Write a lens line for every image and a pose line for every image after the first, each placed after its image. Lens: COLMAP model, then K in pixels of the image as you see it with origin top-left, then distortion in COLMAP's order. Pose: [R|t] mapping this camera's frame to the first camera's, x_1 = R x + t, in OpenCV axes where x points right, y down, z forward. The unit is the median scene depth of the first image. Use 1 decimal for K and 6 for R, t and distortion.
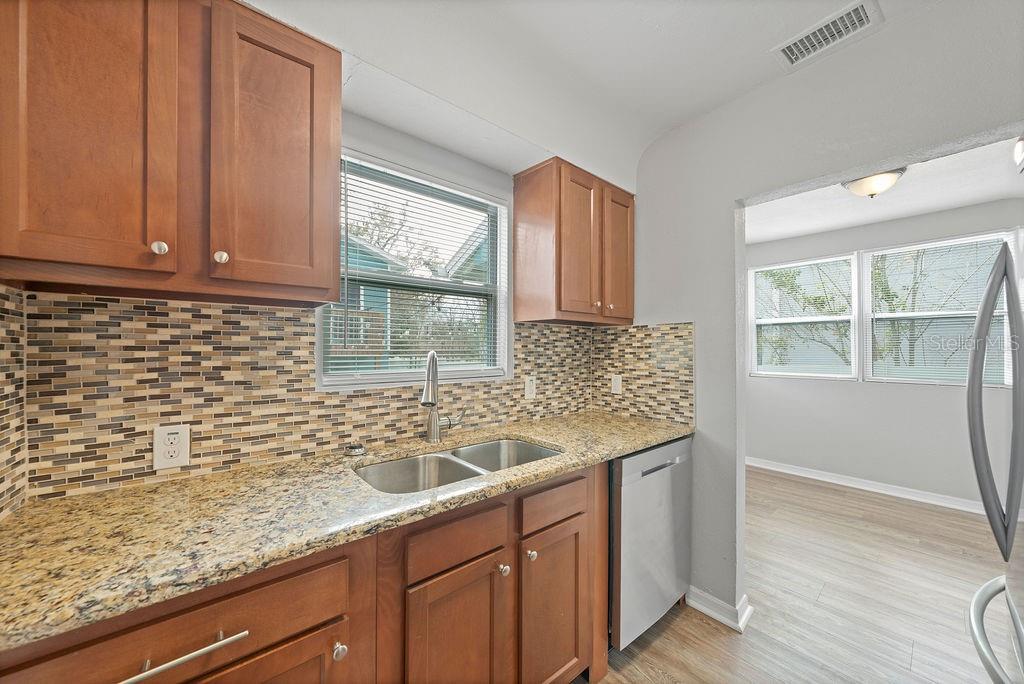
lens RADIAL K [[361.5, 0, 511.8], [0, 361.5, 348.5], [0, 0, 1]] dist [-0.002138, 0.000162]
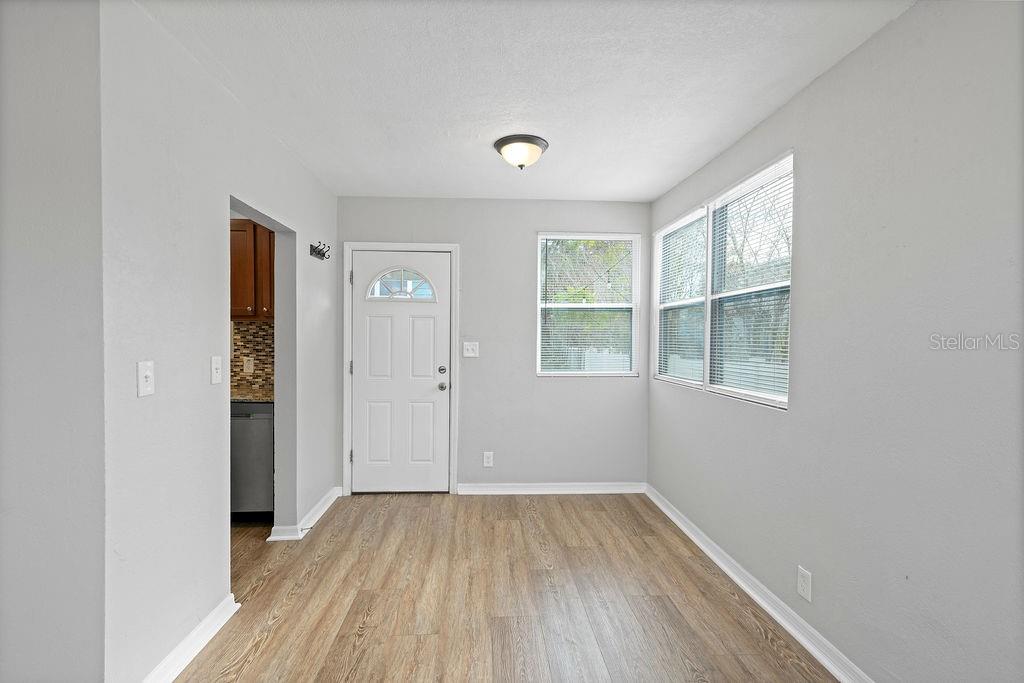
lens RADIAL K [[488.7, 0, 504.5], [0, 488.7, 342.7], [0, 0, 1]] dist [0.001734, 0.000187]
pose [[0.800549, 0.018845, -0.598971, 3.074045], [-0.003757, 0.999644, 0.026430, -0.059637], [0.599256, -0.018908, 0.800334, 0.035309]]
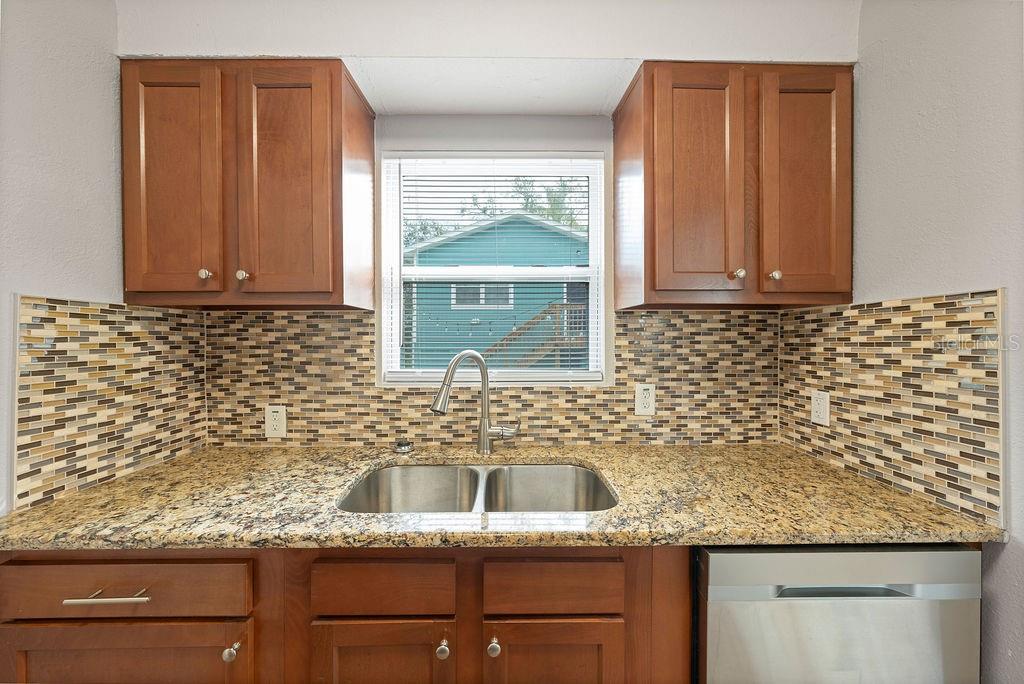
lens RADIAL K [[361.5, 0, 509.7], [0, 361.5, 340.5], [0, 0, 1]] dist [-0.002138, 0.000162]
pose [[0.780337, 0.000818, -0.625359, 0.428630], [0.004233, 0.999969, 0.006589, -0.023175], [0.625345, -0.007789, 0.780310, 0.393288]]
